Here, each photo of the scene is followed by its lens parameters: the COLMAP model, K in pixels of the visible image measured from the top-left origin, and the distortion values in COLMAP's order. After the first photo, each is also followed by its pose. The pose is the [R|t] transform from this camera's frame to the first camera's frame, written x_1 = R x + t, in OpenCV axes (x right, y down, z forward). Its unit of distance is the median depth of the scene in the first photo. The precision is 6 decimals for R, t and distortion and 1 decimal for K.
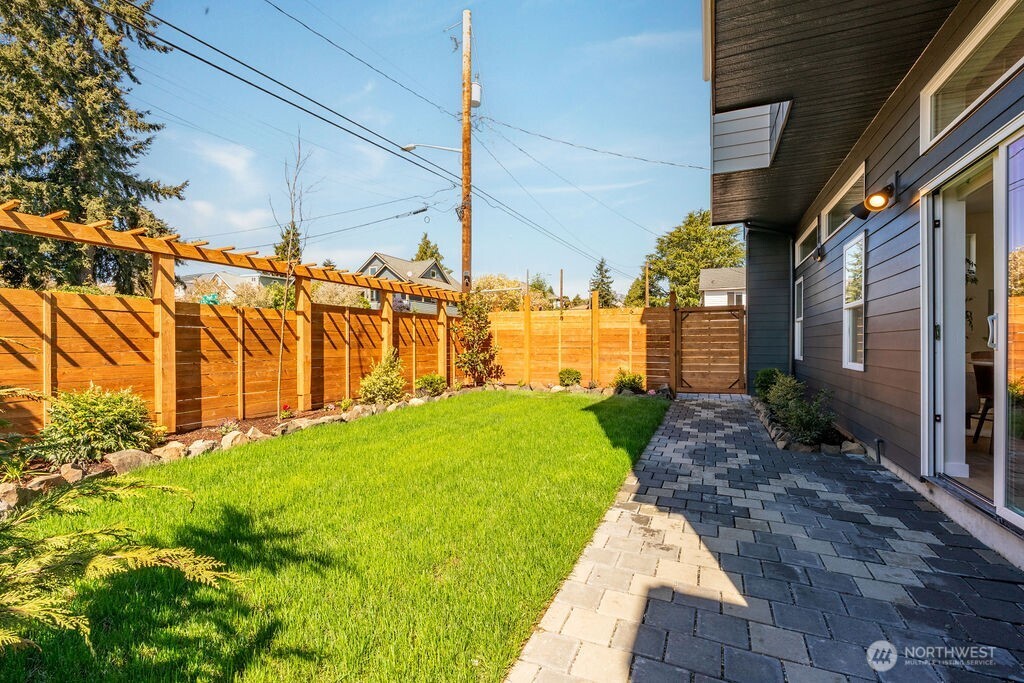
lens RADIAL K [[449.7, 0, 518.7], [0, 449.7, 342.2], [0, 0, 1]] dist [-0.002101, -0.000379]
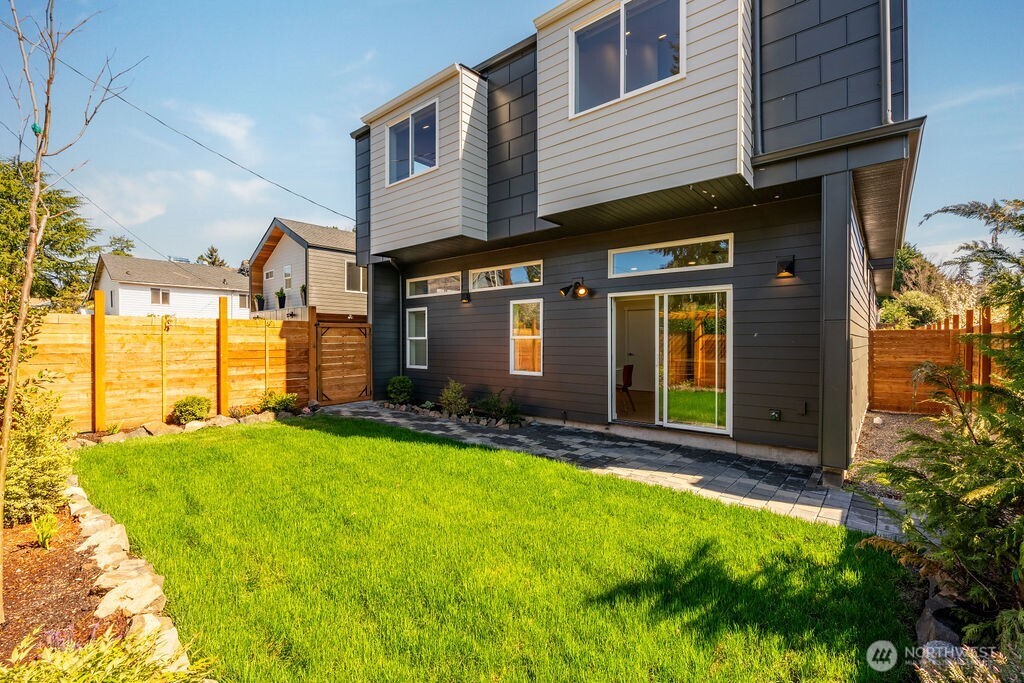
lens RADIAL K [[449.7, 0, 517.4], [0, 449.7, 341.2], [0, 0, 1]] dist [-0.002101, -0.000379]
pose [[0.275266, -0.003454, 0.961362, -0.508103], [0.000082, 0.999994, 0.003570, -0.040333], [-0.961368, -0.000904, 0.275264, 0.307743]]
